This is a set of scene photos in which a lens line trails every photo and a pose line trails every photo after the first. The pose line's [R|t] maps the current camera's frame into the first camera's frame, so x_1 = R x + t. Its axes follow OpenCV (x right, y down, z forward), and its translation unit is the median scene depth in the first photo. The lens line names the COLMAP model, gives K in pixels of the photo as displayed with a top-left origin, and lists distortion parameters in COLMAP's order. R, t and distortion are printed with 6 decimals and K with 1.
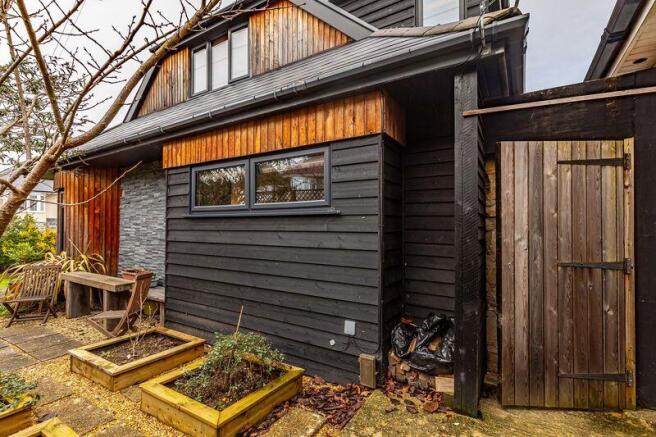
lens RADIAL K [[300.6, 0, 328.3], [0, 300.6, 221.3], [0, 0, 1]] dist [0.000387, -0.000203]
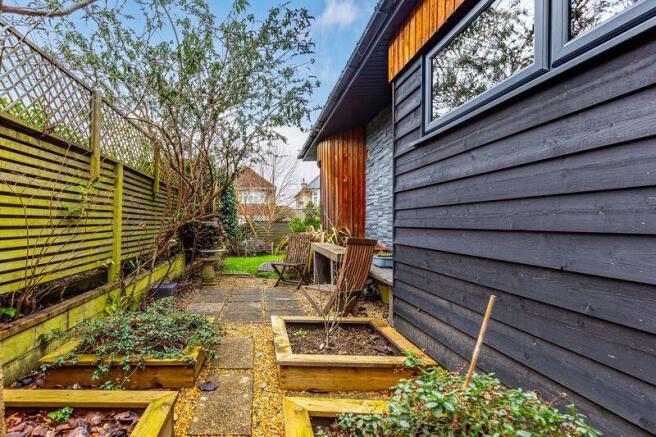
lens RADIAL K [[300.6, 0, 294.2], [0, 300.6, 241.6], [0, 0, 1]] dist [0.000387, -0.000203]
pose [[0.523985, 0.016998, -0.851558, -0.093288], [0.007820, 0.999663, 0.024766, 0.155647], [0.851692, -0.019636, 0.523675, 0.475511]]
